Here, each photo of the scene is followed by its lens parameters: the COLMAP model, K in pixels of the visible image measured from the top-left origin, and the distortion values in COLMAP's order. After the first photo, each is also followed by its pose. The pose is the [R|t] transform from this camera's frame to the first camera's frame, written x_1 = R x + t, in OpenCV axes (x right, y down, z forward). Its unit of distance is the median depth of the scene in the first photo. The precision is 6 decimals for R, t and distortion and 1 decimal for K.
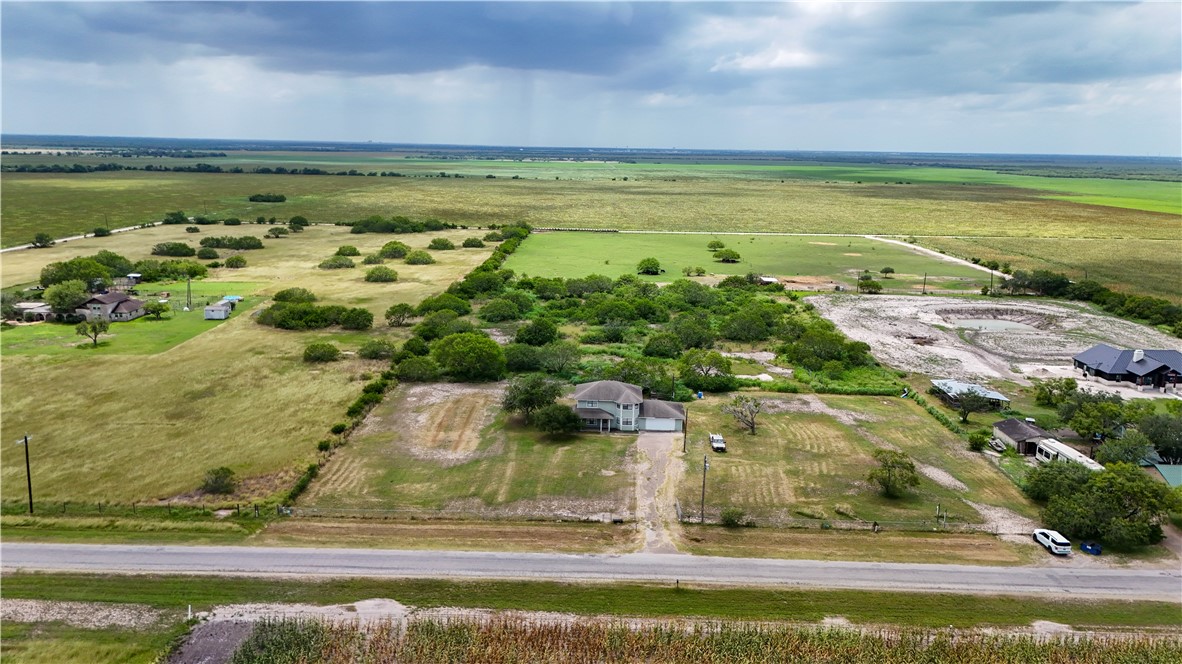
lens RADIAL K [[870.6, 0, 591.0], [0, 870.6, 332.0], [0, 0, 1]] dist [0.085579, -0.097886]
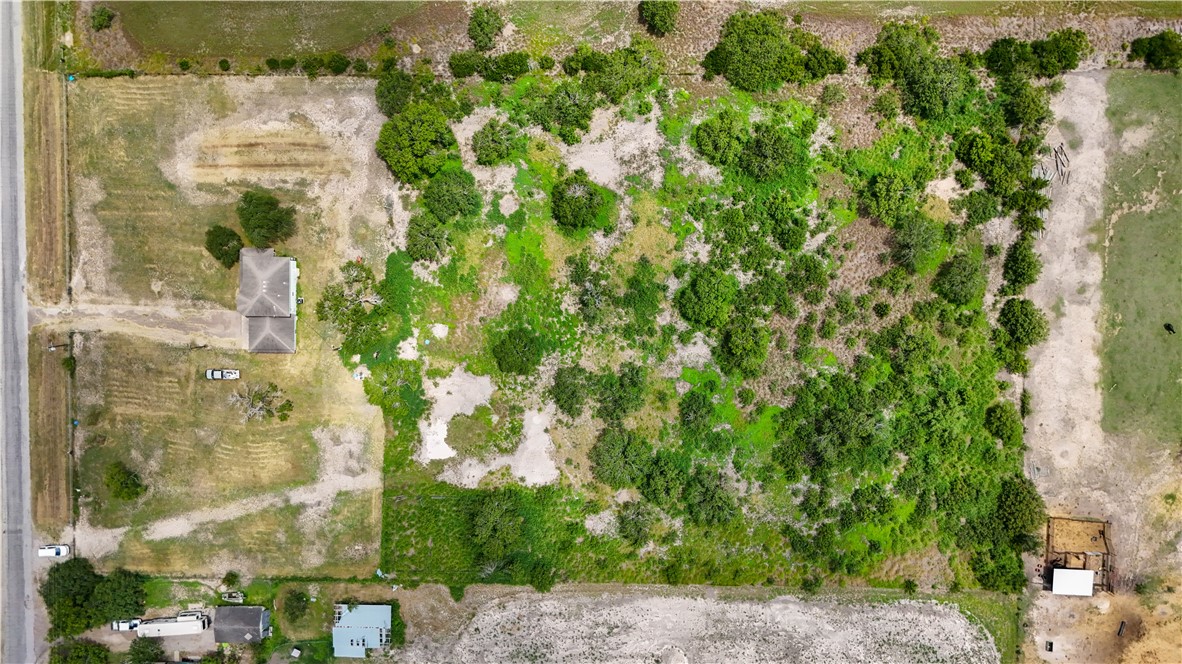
lens RADIAL K [[870.6, 0, 591.0], [0, 870.6, 332.0], [0, 0, 1]] dist [0.085579, -0.097886]
pose [[0.010184, 0.999899, 0.009889, 0.080679], [-0.173387, -0.007974, 0.984821, -1.253438], [0.984801, -0.011744, 0.173288, 1.353337]]
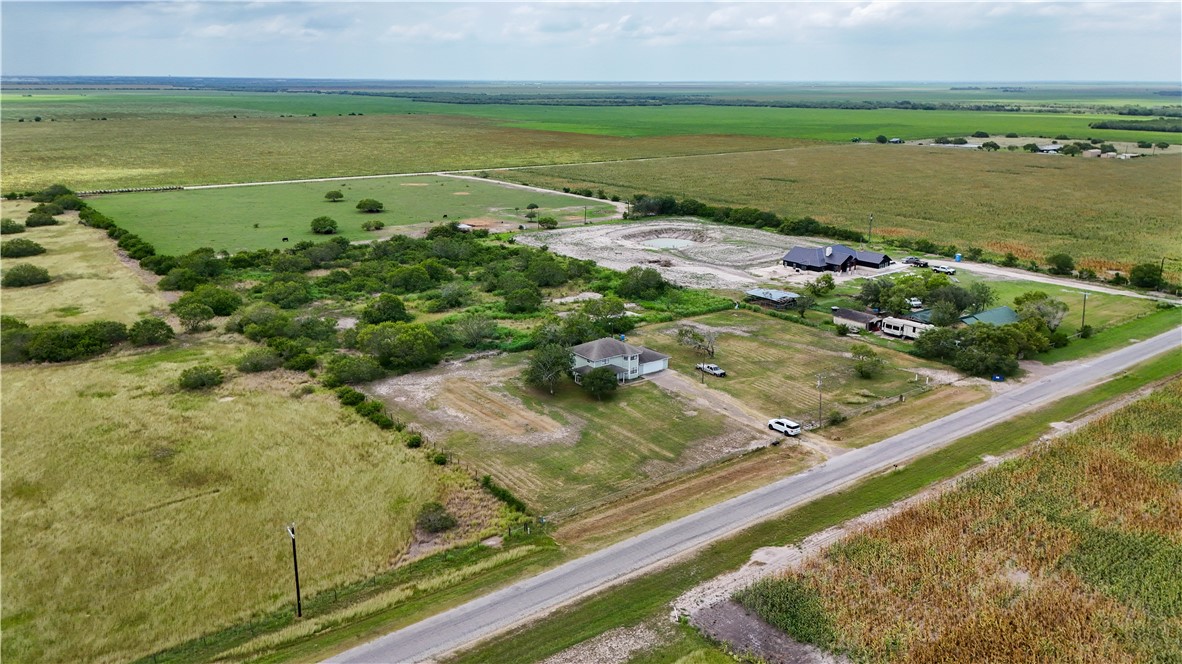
lens RADIAL K [[870.6, 0, 591.0], [0, 870.6, 332.0], [0, 0, 1]] dist [0.085579, -0.097886]
pose [[0.787979, -0.186525, 0.586769, -0.698532], [0.139524, 0.982311, 0.124894, -0.099716], [-0.599686, -0.016546, 0.800065, 0.152846]]
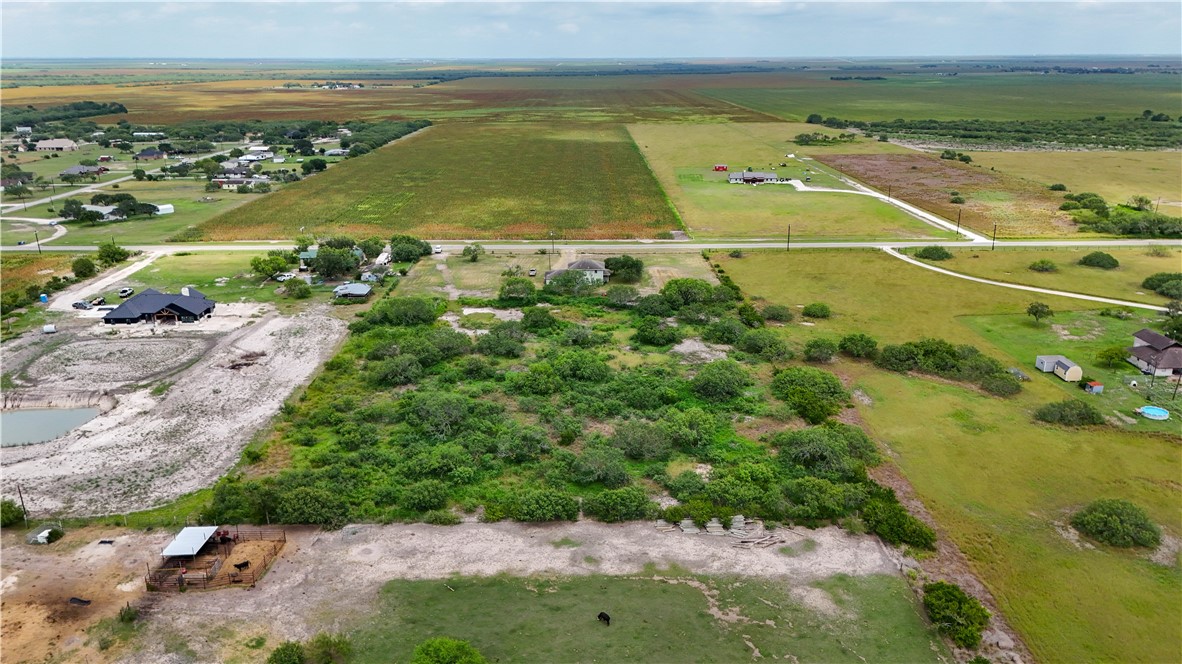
lens RADIAL K [[870.6, 0, 591.0], [0, 870.6, 332.0], [0, 0, 1]] dist [0.085579, -0.097886]
pose [[-0.999552, -0.009830, -0.028274, 0.068148], [-0.022523, 0.869141, 0.494051, -0.783784], [0.019717, 0.494466, -0.868973, 2.937784]]
